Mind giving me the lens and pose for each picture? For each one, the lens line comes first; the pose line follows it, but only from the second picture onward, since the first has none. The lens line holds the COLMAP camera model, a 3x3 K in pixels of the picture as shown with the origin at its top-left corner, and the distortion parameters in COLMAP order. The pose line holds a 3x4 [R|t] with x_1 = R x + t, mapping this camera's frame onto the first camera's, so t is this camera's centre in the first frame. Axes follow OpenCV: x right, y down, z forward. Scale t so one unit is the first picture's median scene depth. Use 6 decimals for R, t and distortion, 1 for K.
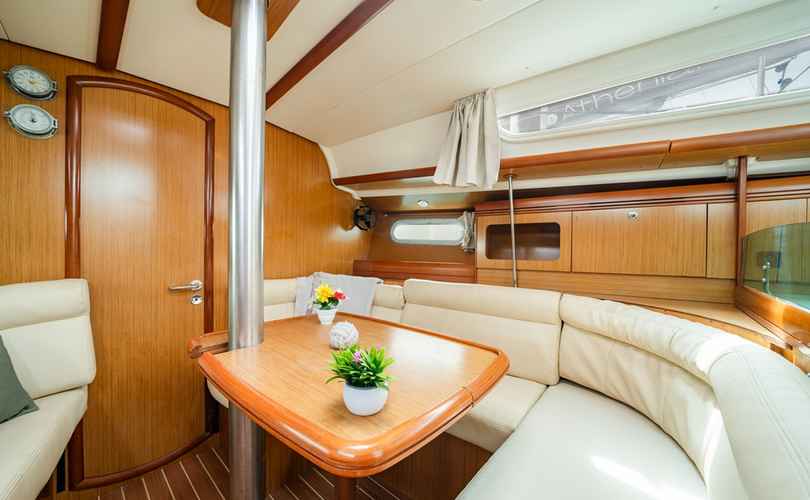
lens RADIAL K [[303.6, 0, 405.0], [0, 303.6, 250.0], [0, 0, 1]] dist [-0.010784, 0.000004]
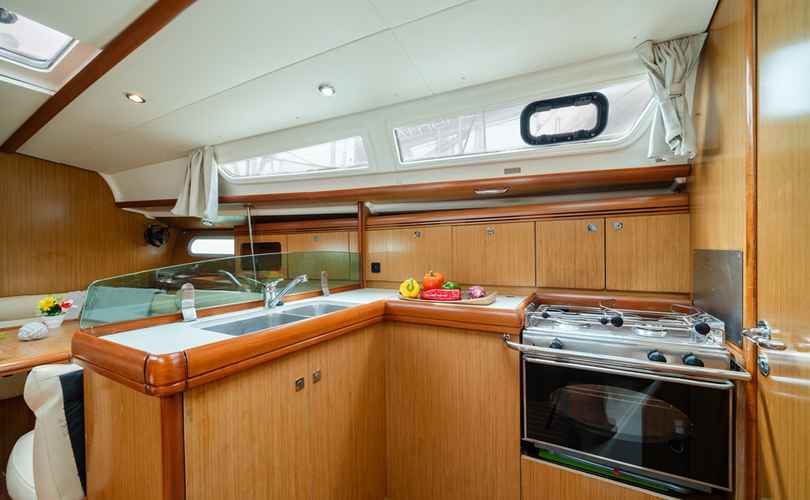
lens RADIAL K [[320.9, 0, 405.0], [0, 320.9, 250.0], [0, 0, 1]] dist [-0.013230, 0.000022]
pose [[0.973278, -0.022793, 0.228494, 0.699361], [0.025650, 0.999625, -0.009543, -0.025960], [-0.228191, 0.015149, 0.973499, -0.504809]]
